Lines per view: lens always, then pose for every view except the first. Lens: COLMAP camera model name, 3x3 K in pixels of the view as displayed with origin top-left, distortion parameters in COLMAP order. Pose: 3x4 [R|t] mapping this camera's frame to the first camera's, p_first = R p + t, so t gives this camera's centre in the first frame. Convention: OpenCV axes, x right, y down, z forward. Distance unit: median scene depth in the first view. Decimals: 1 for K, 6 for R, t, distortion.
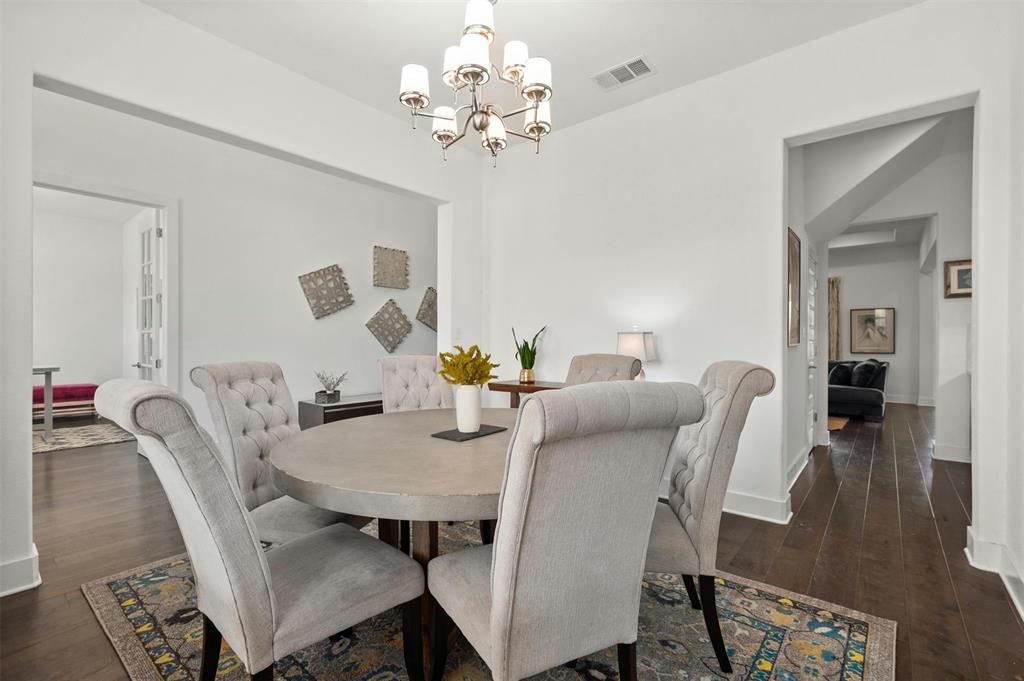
lens RADIAL K [[459.7, 0, 511.7], [0, 459.7, 342.7], [0, 0, 1]] dist [-0.001180, -0.000148]
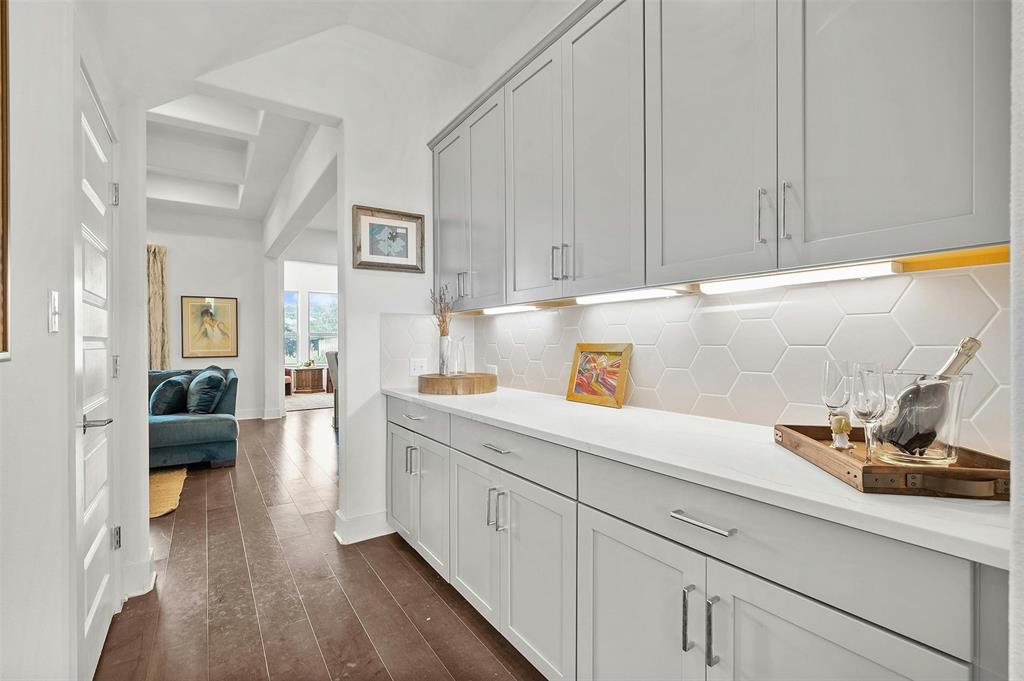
lens RADIAL K [[459.7, 0, 511.7], [0, 459.7, 342.7], [0, 0, 1]] dist [-0.001180, -0.000148]
pose [[0.294384, -0.009048, 0.955644, 0.276119], [0.009215, 0.999936, 0.006628, -0.001577], [-0.955643, 0.006855, 0.294448, 0.399221]]
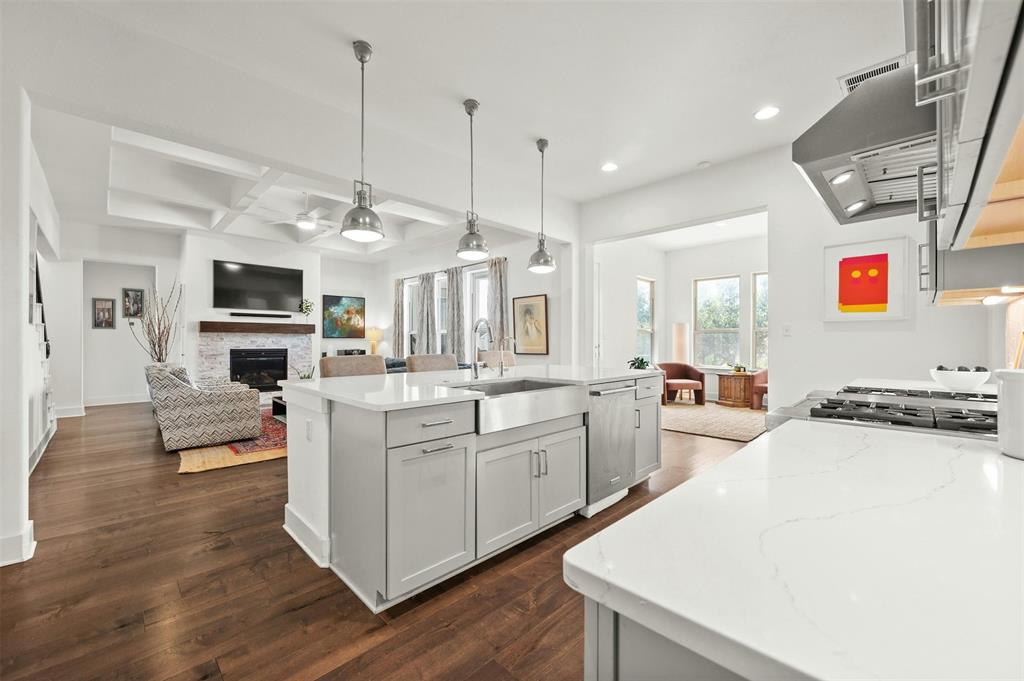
lens RADIAL K [[409.9, 0, 513.4], [0, 409.9, 341.7], [0, 0, 1]] dist [-0.002929, -0.000390]
pose [[0.995086, -0.004477, -0.098912, 1.031194], [0.003873, 0.999973, -0.006297, 0.007437], [0.098938, 0.005883, 0.995076, 0.395329]]
